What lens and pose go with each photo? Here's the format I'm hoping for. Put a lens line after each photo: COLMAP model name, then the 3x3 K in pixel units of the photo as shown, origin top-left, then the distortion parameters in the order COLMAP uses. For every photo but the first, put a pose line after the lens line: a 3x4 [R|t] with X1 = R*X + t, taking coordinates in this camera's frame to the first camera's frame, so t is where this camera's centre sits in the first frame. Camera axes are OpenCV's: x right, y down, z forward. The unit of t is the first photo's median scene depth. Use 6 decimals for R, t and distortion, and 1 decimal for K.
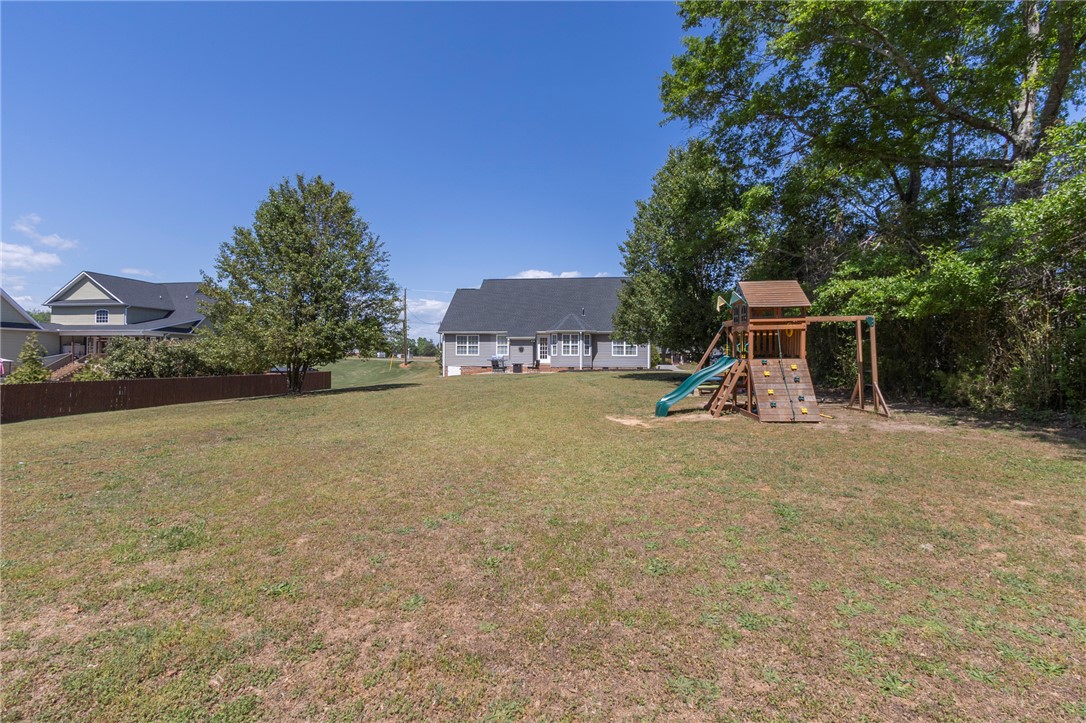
lens RADIAL K [[494.9, 0, 538.0], [0, 494.9, 361.5], [0, 0, 1]] dist [0.001596, -0.000176]
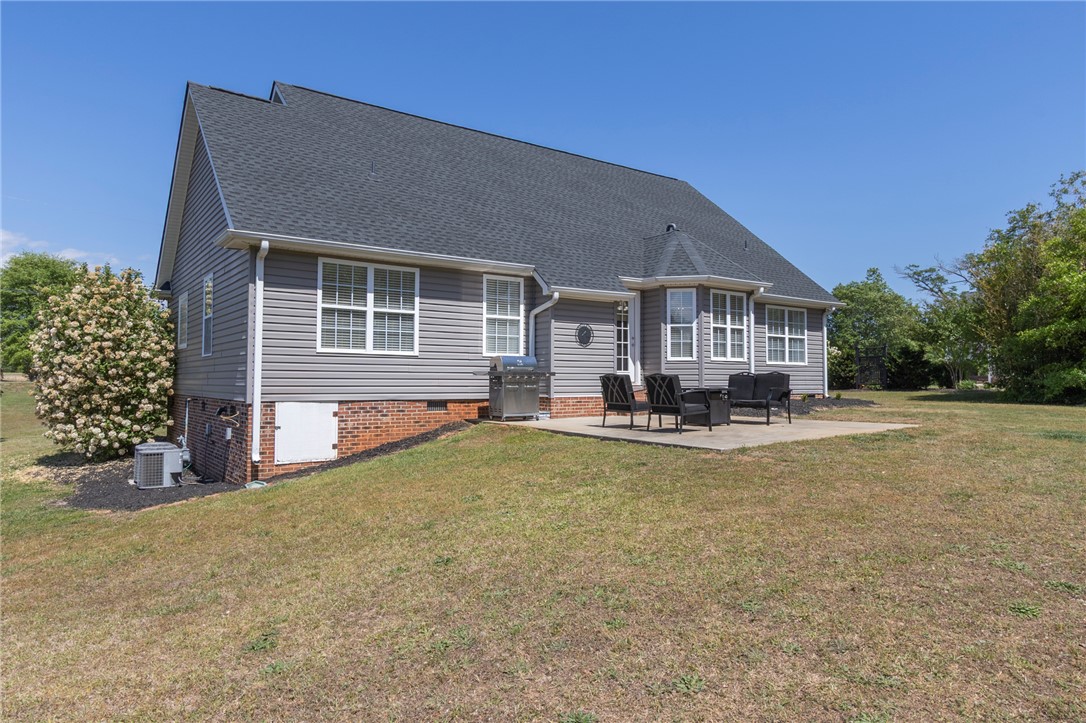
lens RADIAL K [[706.6, 0, 544.1], [0, 706.6, 358.1], [0, 0, 1]] dist [0.008439, 0.000638]
pose [[0.724156, 0.019398, 0.689364, -0.317217], [-0.000014, 0.999605, -0.028114, -0.001072], [-0.689637, 0.020349, 0.723870, 0.732916]]
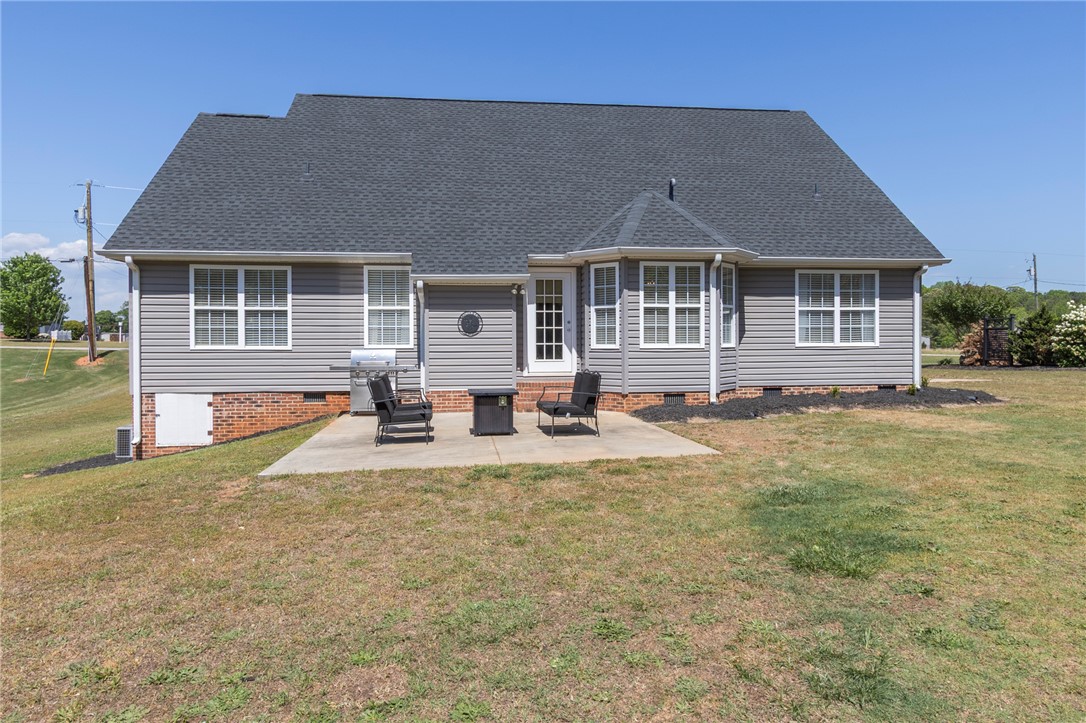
lens RADIAL K [[706.6, 0, 540.3], [0, 706.6, 357.9], [0, 0, 1]] dist [0.008439, 0.000638]
pose [[0.969073, -0.014737, 0.246336, -0.087983], [0.008616, 0.999627, 0.025908, -0.016195], [-0.246626, -0.022985, 0.968838, 0.641545]]
